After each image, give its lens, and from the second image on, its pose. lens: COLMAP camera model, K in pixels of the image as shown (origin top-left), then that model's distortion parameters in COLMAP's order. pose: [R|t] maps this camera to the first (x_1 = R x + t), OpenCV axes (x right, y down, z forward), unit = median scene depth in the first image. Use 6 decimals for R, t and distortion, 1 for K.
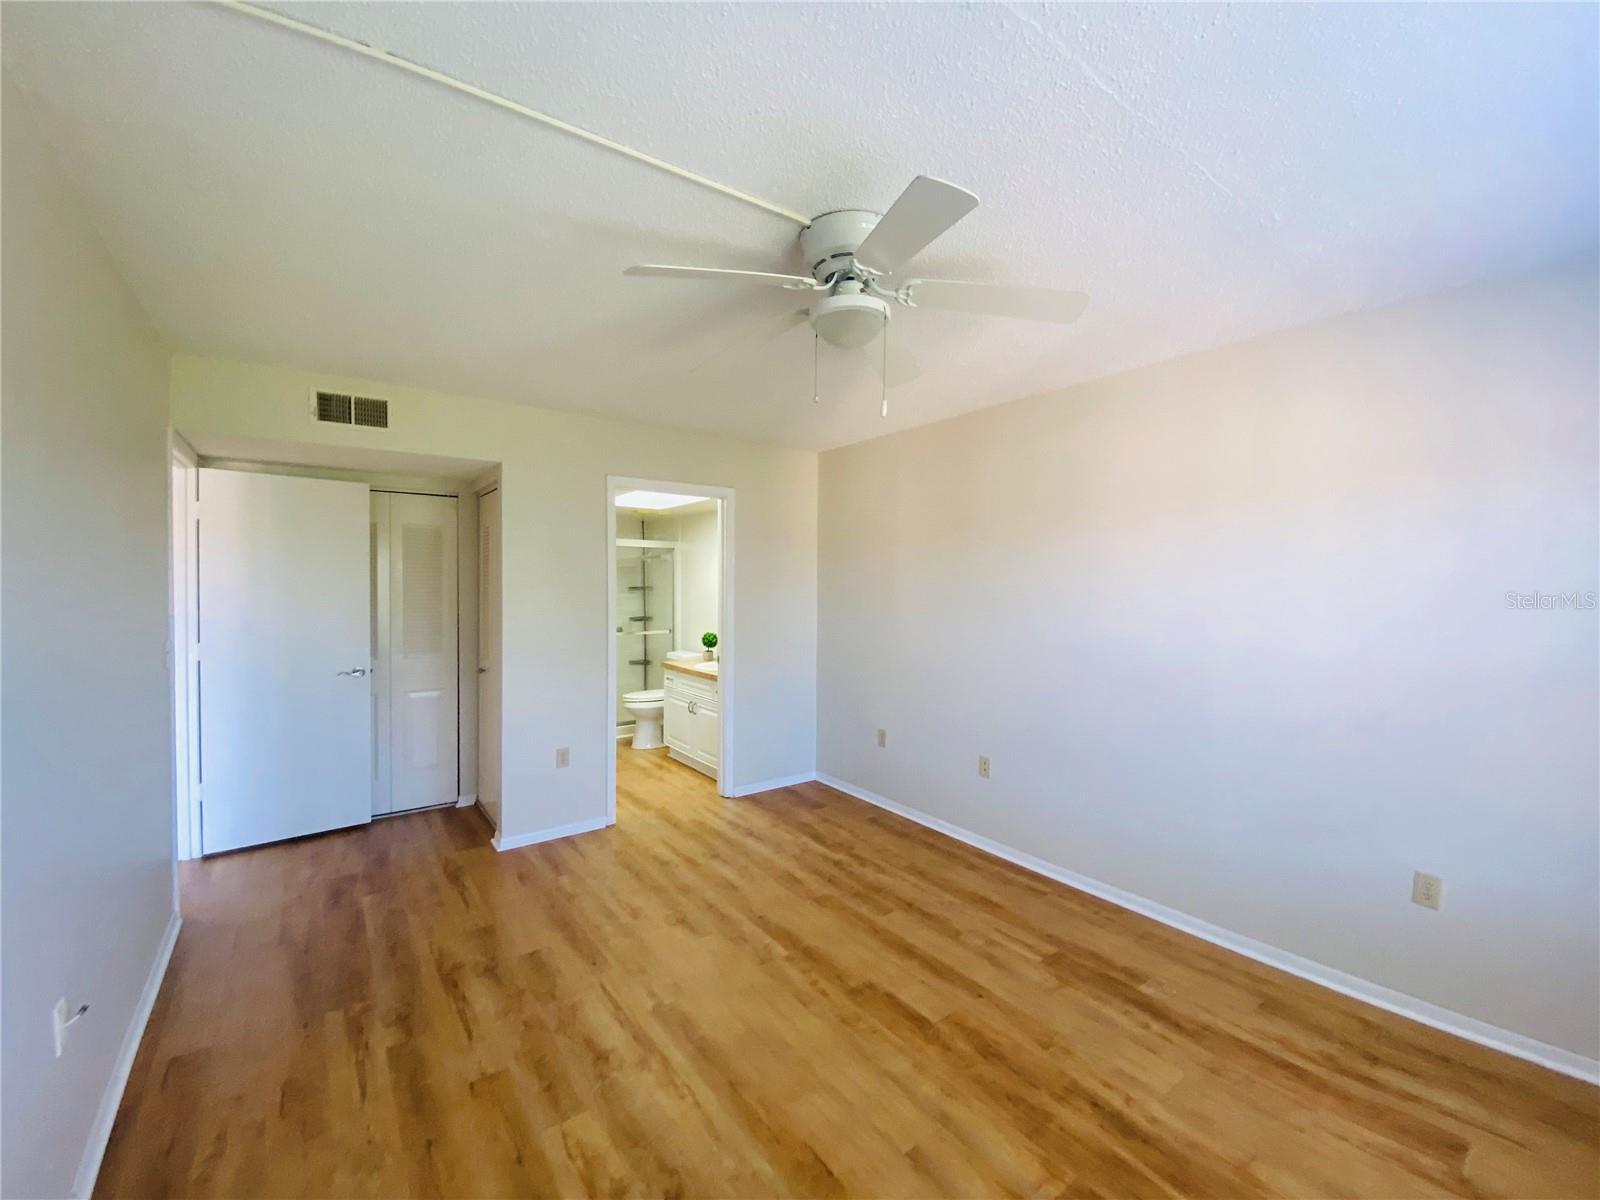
lens RADIAL K [[653.3, 0, 795.6], [0, 653.3, 595.2], [0, 0, 1]] dist [0.019072, -0.020519]
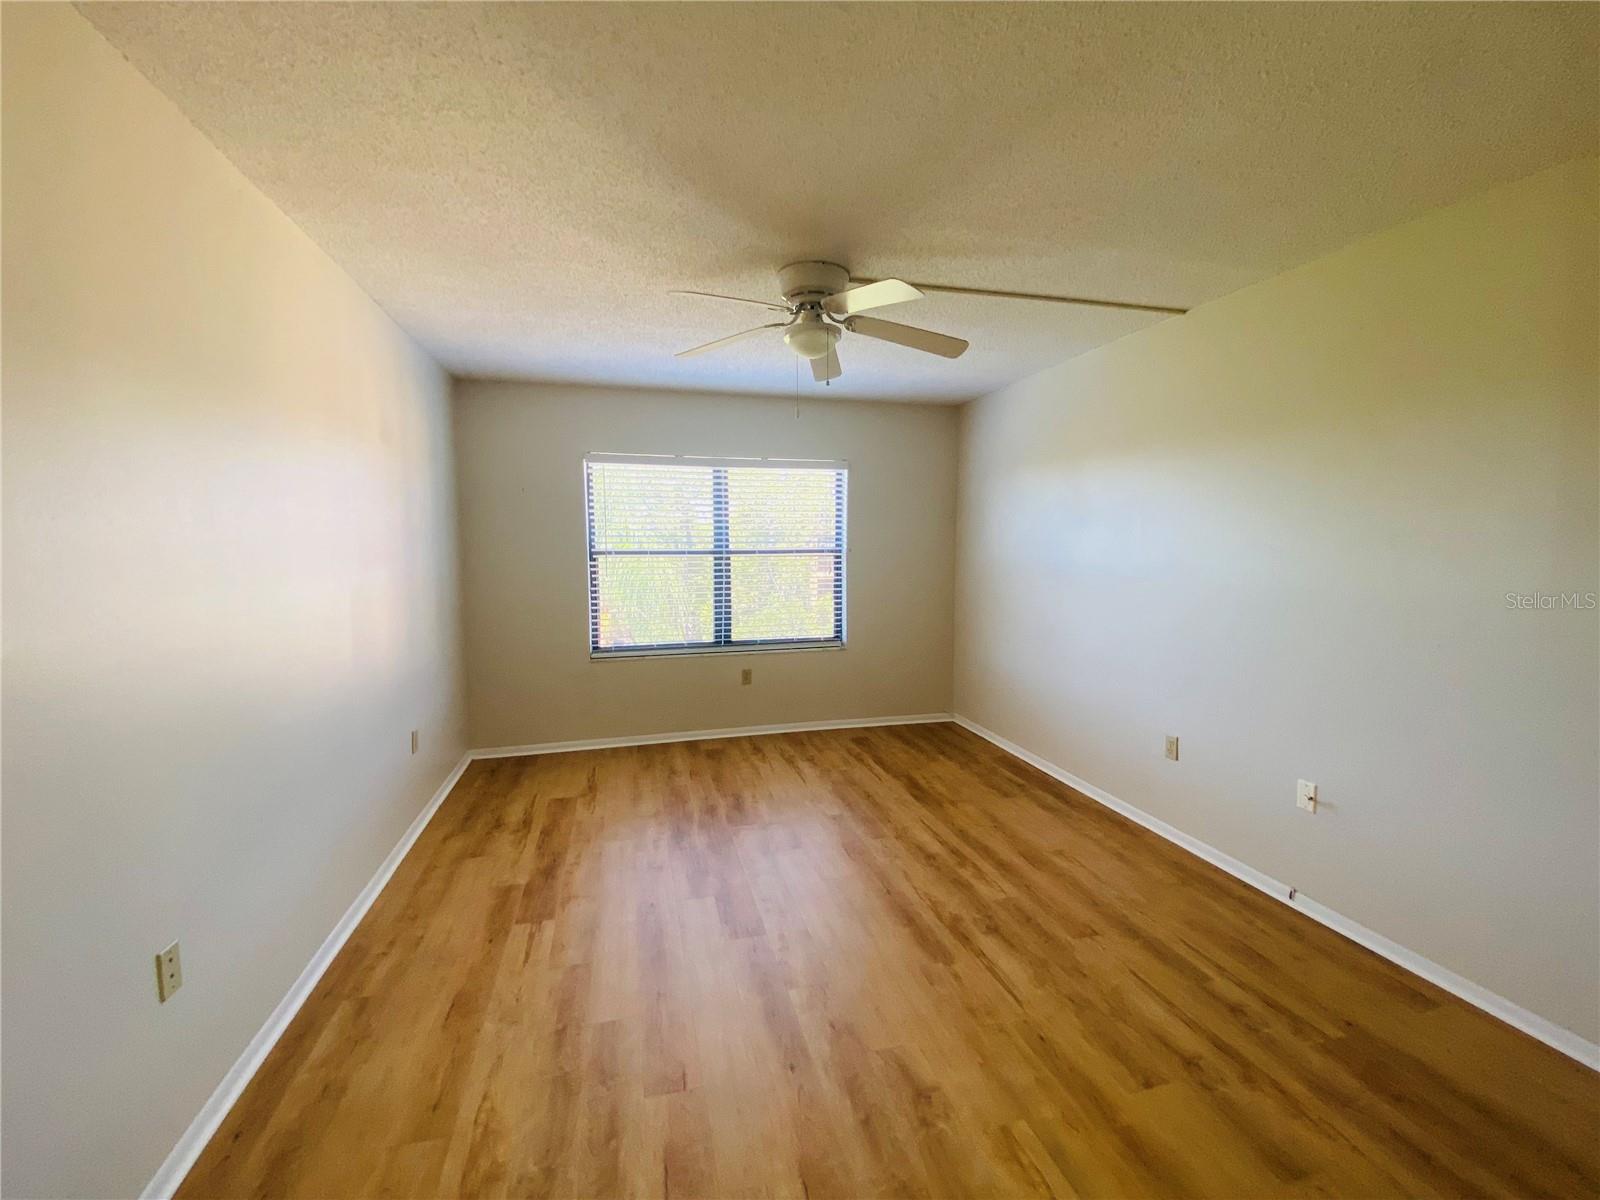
lens RADIAL K [[653.3, 0, 795.6], [0, 653.3, 595.2], [0, 0, 1]] dist [0.019072, -0.020519]
pose [[-0.928728, -0.031975, 0.369381, -0.338376], [0.004238, 0.995294, 0.096811, -0.009678], [-0.370738, 0.091476, -0.924221, 1.921595]]
